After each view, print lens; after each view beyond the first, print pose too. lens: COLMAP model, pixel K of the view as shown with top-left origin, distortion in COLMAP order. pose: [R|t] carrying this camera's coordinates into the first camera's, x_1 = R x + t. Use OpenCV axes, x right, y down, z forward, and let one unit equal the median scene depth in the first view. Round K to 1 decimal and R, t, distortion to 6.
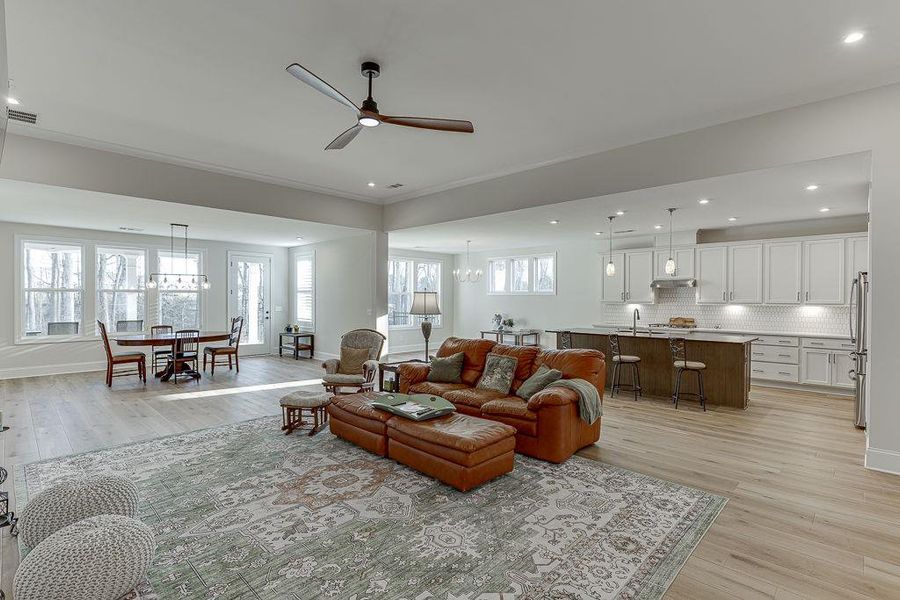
lens RADIAL K [[431.3, 0, 450.0], [0, 431.3, 300.0], [0, 0, 1]] dist [0.000290, 0.000011]
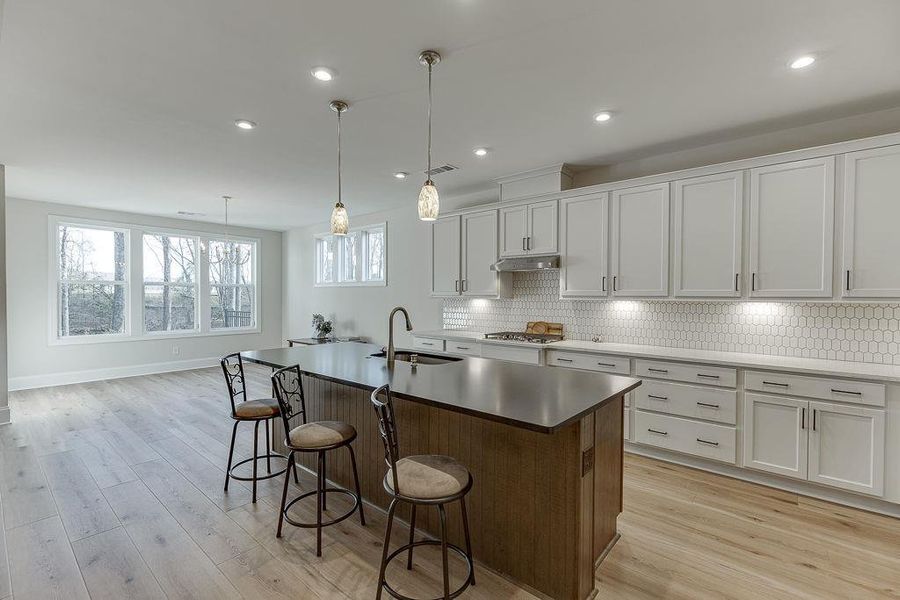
lens RADIAL K [[391.1, 0, 452.7], [0, 391.1, 302.6], [0, 0, 1]] dist [-0.001857, -0.000045]
pose [[0.996645, -0.001874, 0.081821, 0.427408], [0.000605, 0.999879, 0.015542, 0.007110], [-0.081841, -0.015440, 0.996526, 0.554330]]
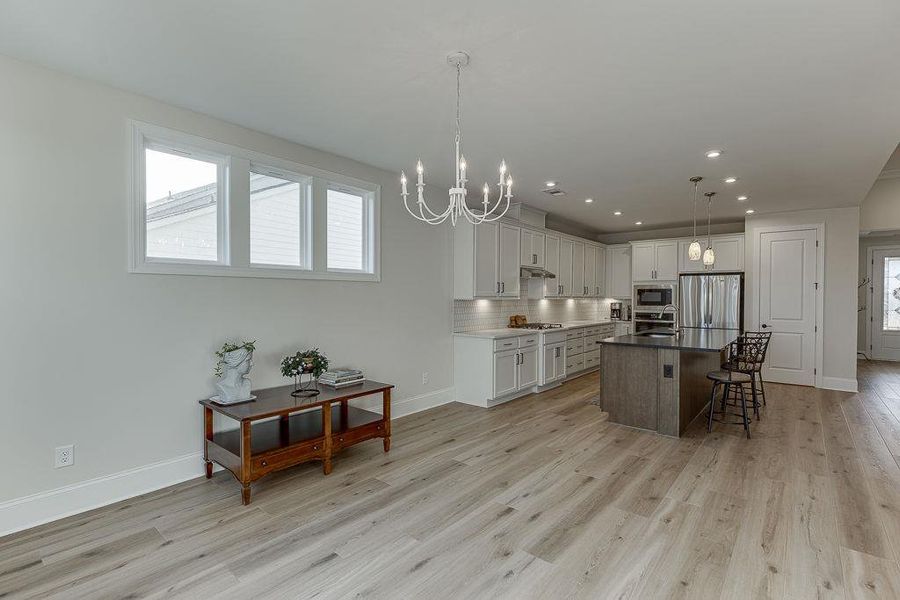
lens RADIAL K [[431.3, 0, 450.0], [0, 431.3, 300.0], [0, 0, 1]] dist [0.000290, 0.000011]
pose [[-0.092967, -0.013829, 0.995573, -0.287026], [-0.001559, 0.999904, 0.013743, 0.001333], [-0.995668, -0.000274, -0.092980, 1.386427]]
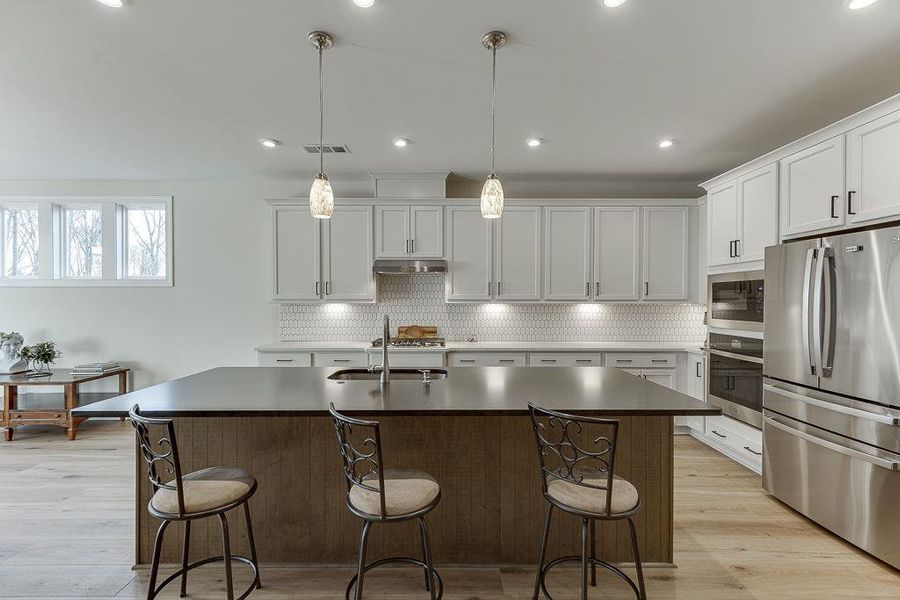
lens RADIAL K [[401.3, 0, 445.0], [0, 401.3, 300.7], [0, 0, 1]] dist [0.002422, -0.000016]
pose [[0.709896, -0.006487, 0.704277, 0.211146], [0.005076, 0.999979, 0.004095, 0.005361], [-0.704289, 0.000668, 0.709914, 0.680733]]
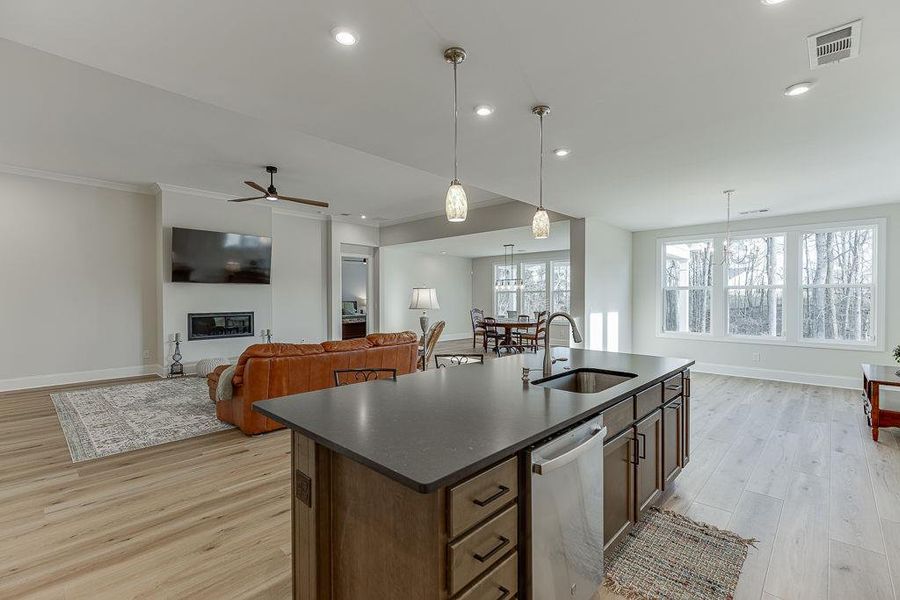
lens RADIAL K [[393.7, 0, 455.0], [0, 393.7, 297.1], [0, 0, 1]] dist [0.001602, 0.000109]
pose [[0.029455, -0.004868, -0.999554, 0.738827], [-0.003839, 0.999980, -0.004983, 0.007148], [0.999559, 0.003984, 0.029436, 0.845980]]
